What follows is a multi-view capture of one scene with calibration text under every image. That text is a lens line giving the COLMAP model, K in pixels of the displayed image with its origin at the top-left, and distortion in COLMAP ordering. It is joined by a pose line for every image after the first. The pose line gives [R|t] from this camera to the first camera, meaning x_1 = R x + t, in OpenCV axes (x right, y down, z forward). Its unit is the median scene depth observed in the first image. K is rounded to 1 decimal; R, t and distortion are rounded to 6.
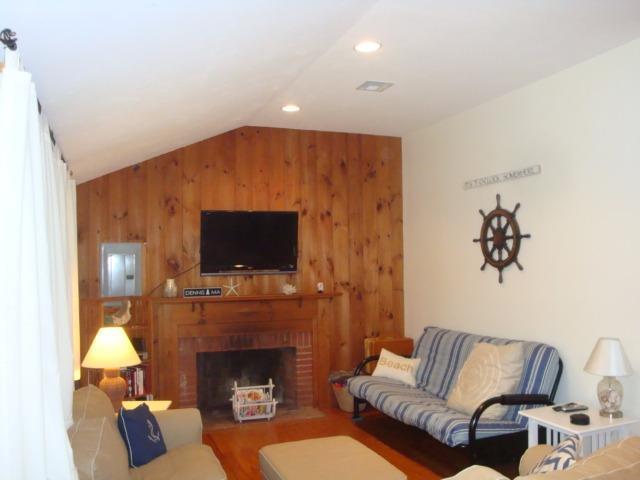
lens RADIAL K [[586.3, 0, 320.0], [0, 586.3, 240.0], [0, 0, 1]] dist [-0.152226, 0.205130]
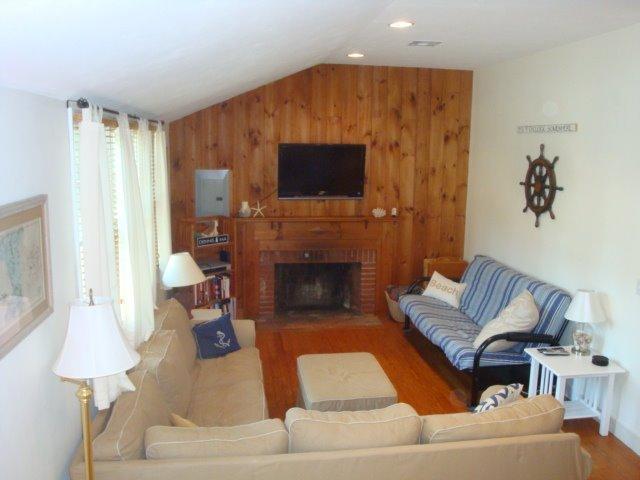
lens RADIAL K [[586.3, 0, 320.0], [0, 586.3, 240.0], [0, 0, 1]] dist [-0.152226, 0.205130]
pose [[0.975433, 0.065312, -0.210393, 0.124844], [-0.020649, 0.977943, 0.207848, -0.102126], [0.219327, -0.198397, 0.955266, -0.110197]]
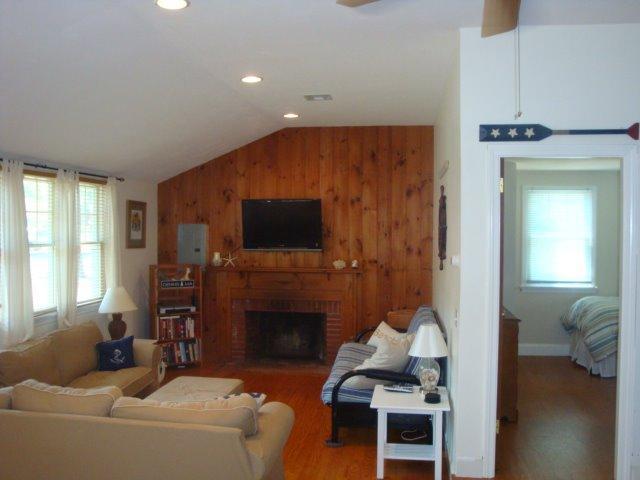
lens RADIAL K [[586.3, 0, 320.0], [0, 586.3, 240.0], [0, 0, 1]] dist [-0.152226, 0.205130]
pose [[0.872353, 0.030039, -0.487953, 0.550460], [0.001026, 0.997996, 0.063273, -0.041899], [0.488876, -0.055697, 0.870574, -0.029800]]
